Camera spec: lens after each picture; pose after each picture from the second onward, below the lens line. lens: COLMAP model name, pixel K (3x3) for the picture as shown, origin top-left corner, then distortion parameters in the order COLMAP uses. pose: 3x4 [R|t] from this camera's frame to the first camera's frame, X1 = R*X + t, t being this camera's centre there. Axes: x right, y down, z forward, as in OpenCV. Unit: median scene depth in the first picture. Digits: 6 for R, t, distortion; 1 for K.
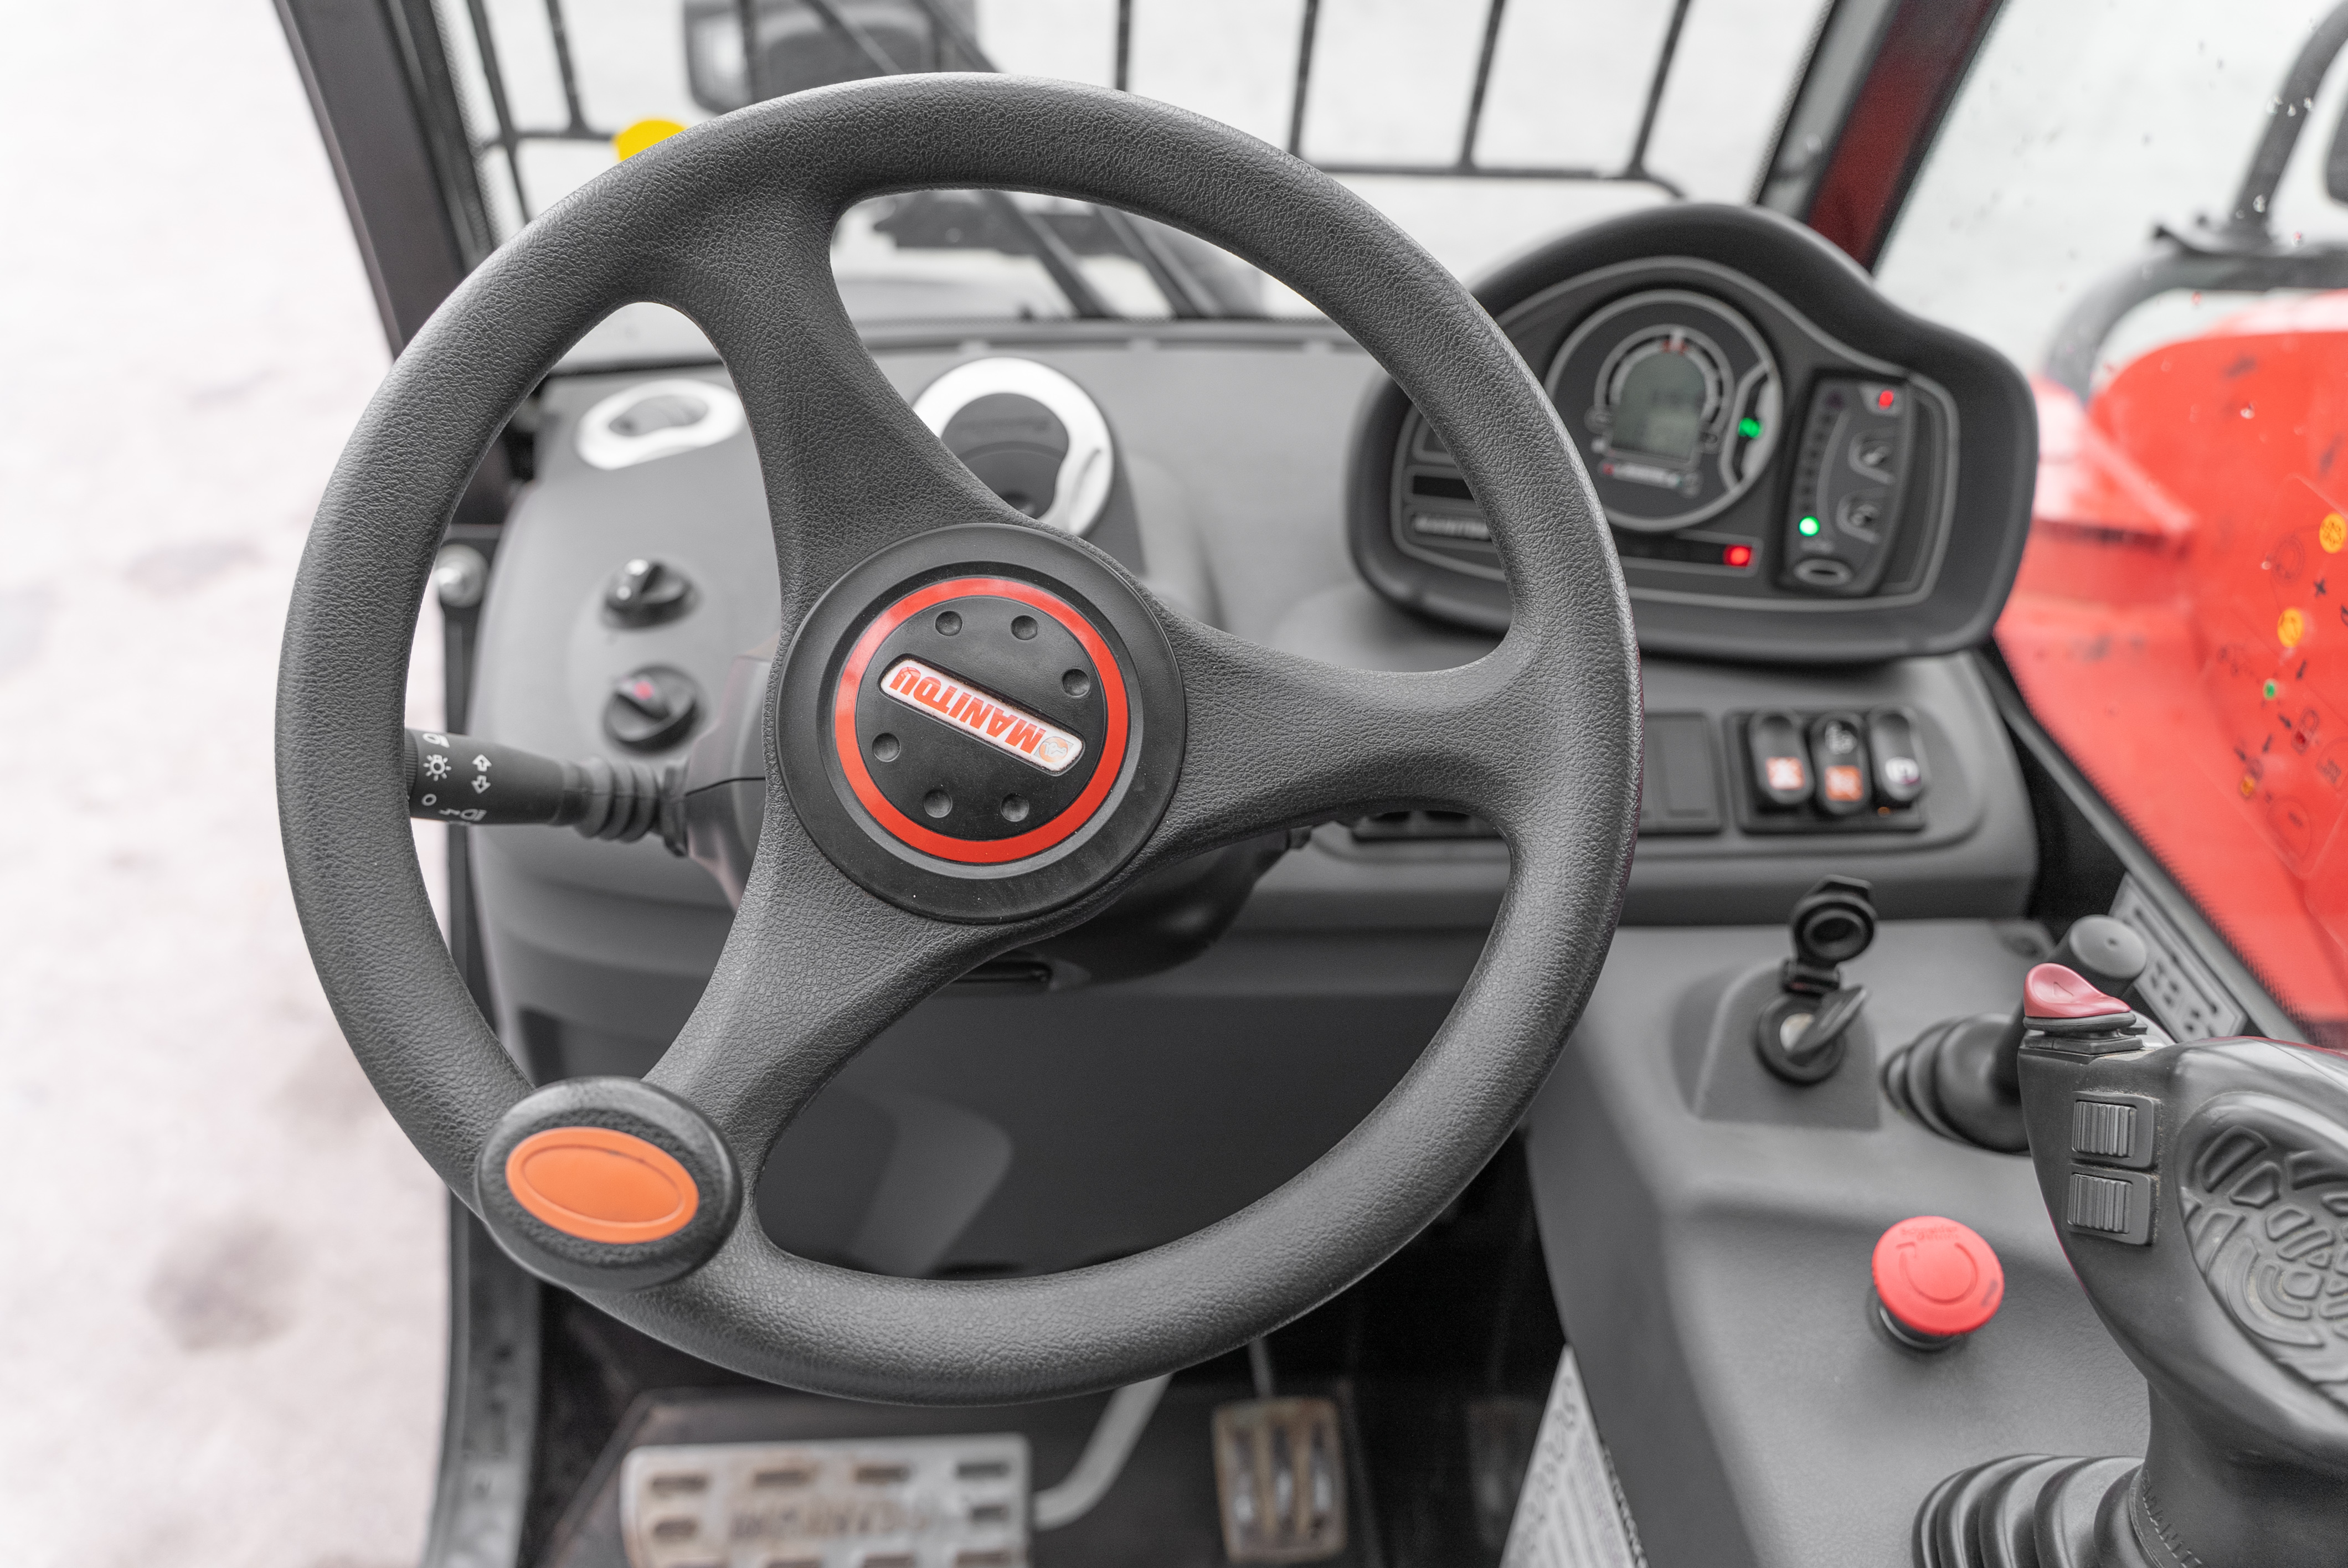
lens RADIAL K [[1940.8, 0, 1176.0], [0, 1940.8, 784.5], [0, 0, 1]] dist [-0.031386, 0.016903]
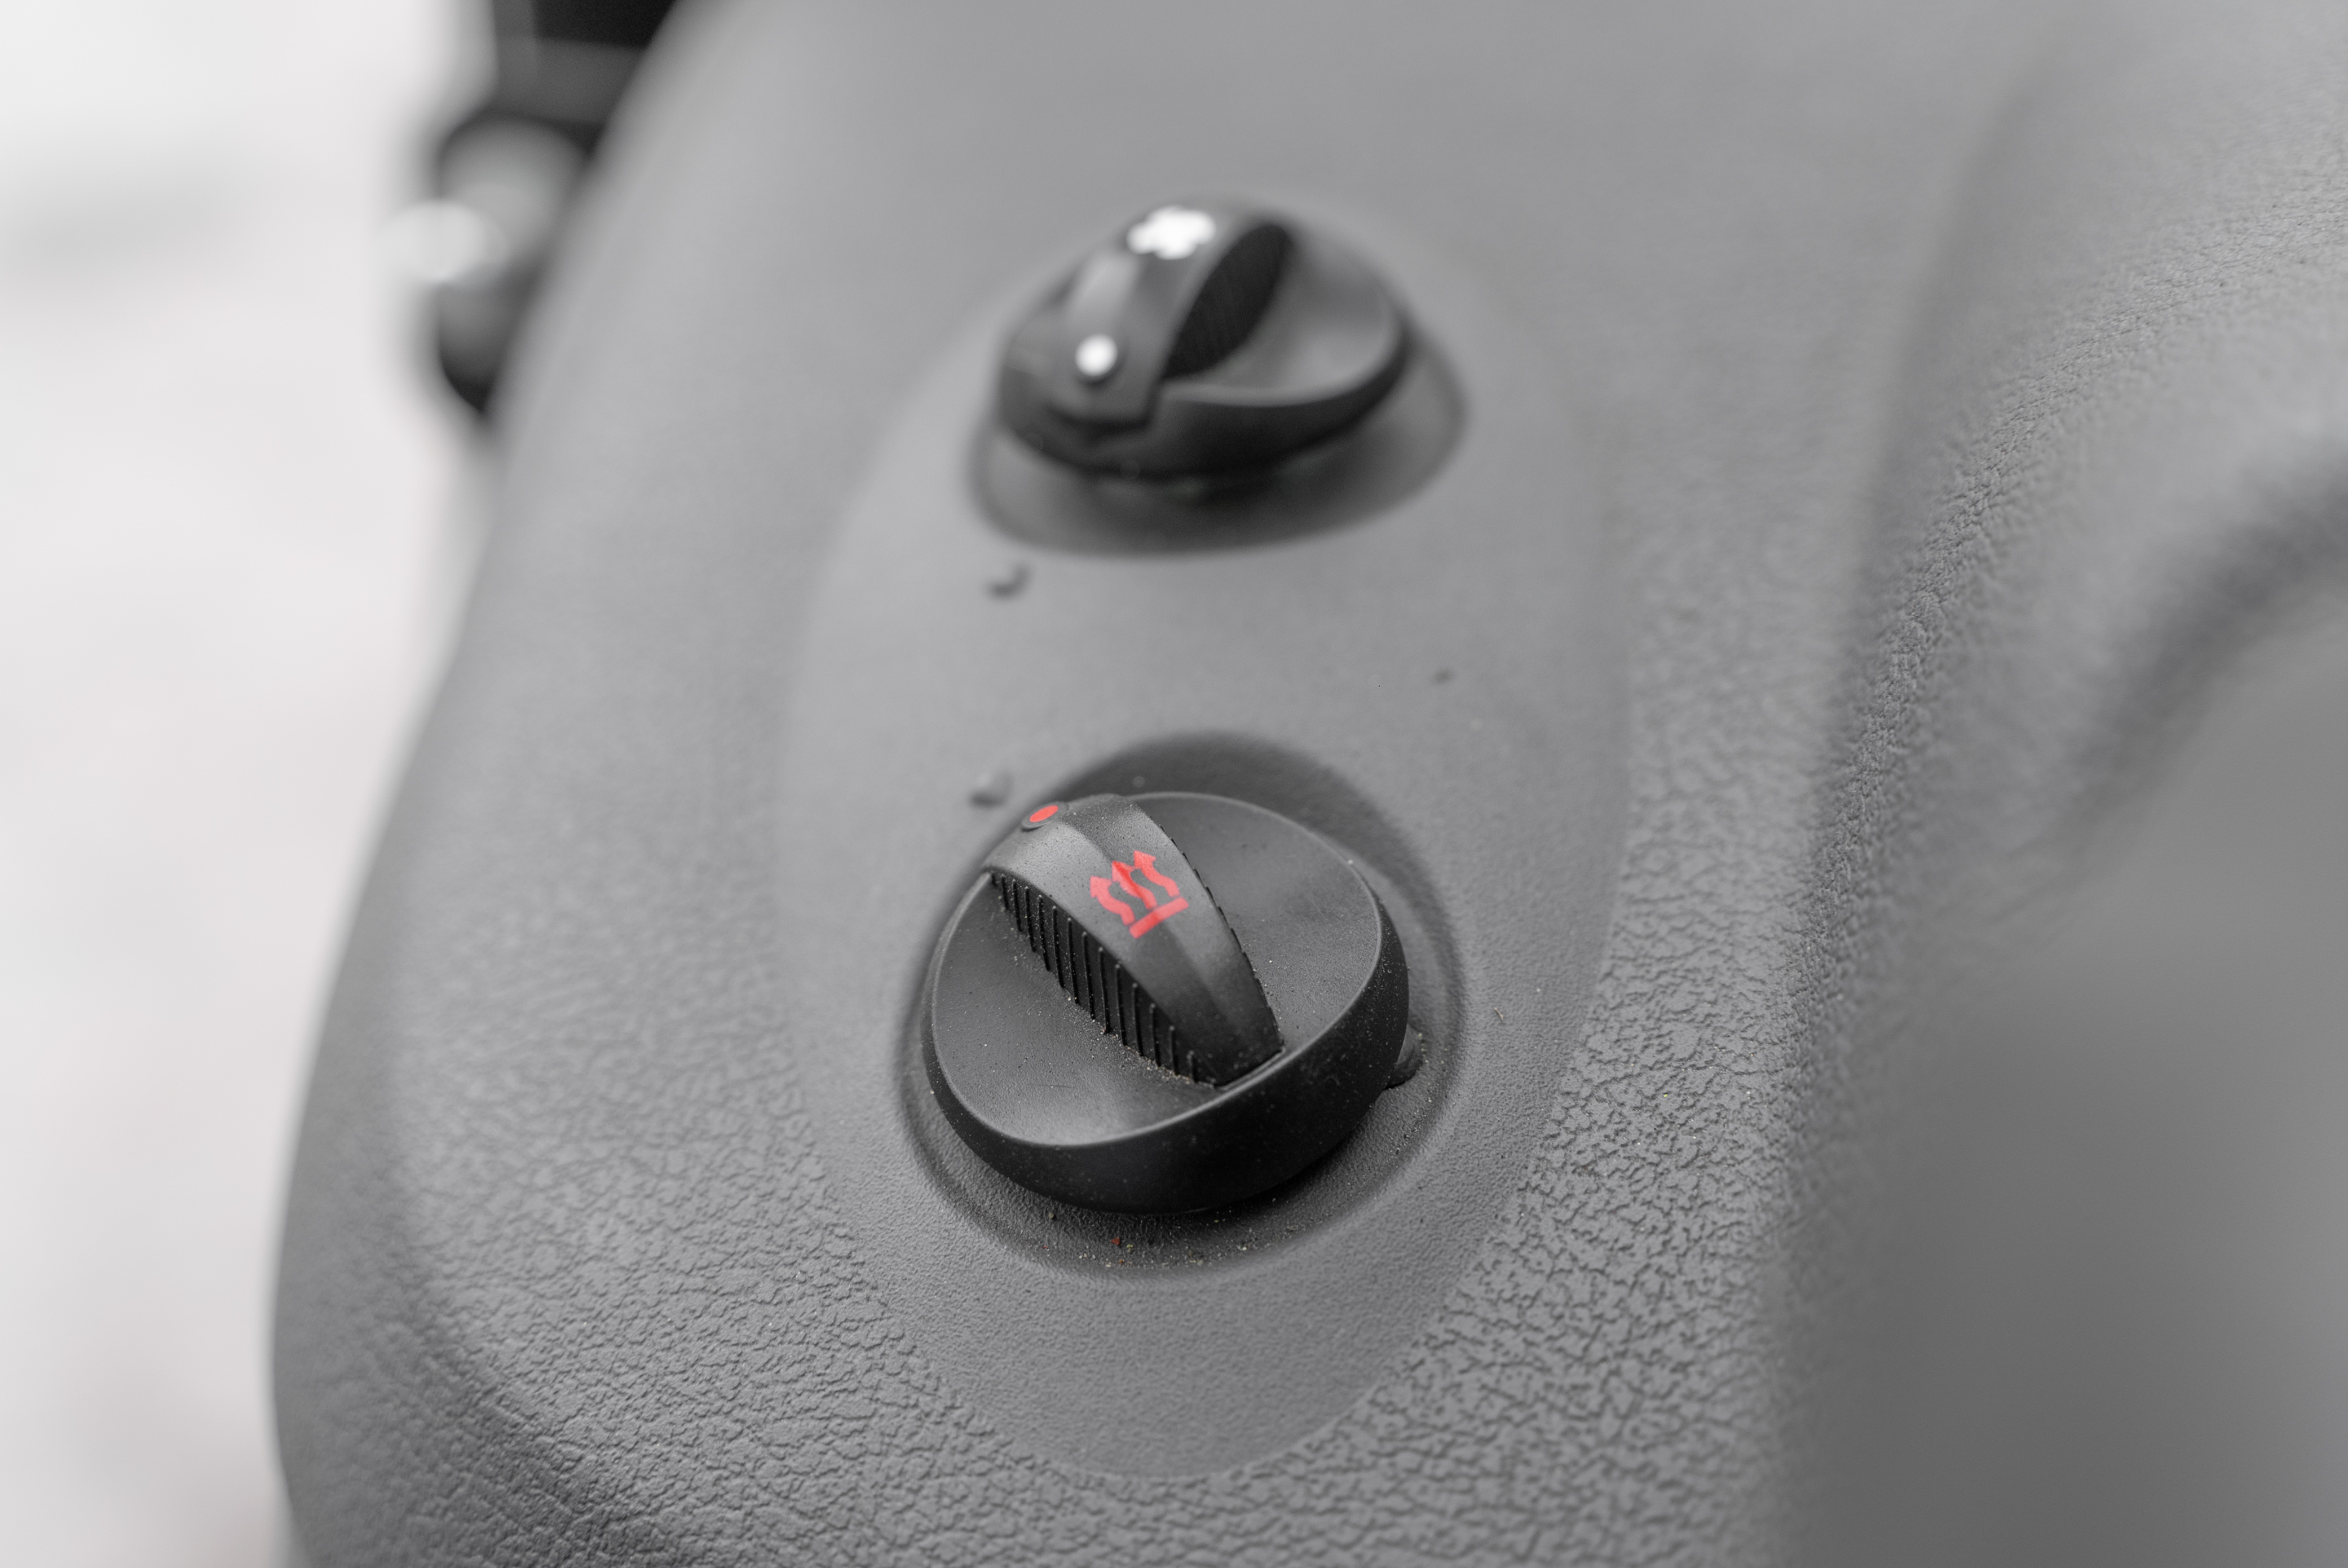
lens RADIAL K [[4000.8, 0, 1174.6], [0, 4000.8, 783.3], [0, 0, 1]] dist [-0.016468, 0.000000]
pose [[0.958772, 0.108988, -0.262445, -0.163772], [-0.104184, 0.994037, 0.032194, -0.069324], [0.264388, -0.003524, 0.964410, 0.602453]]
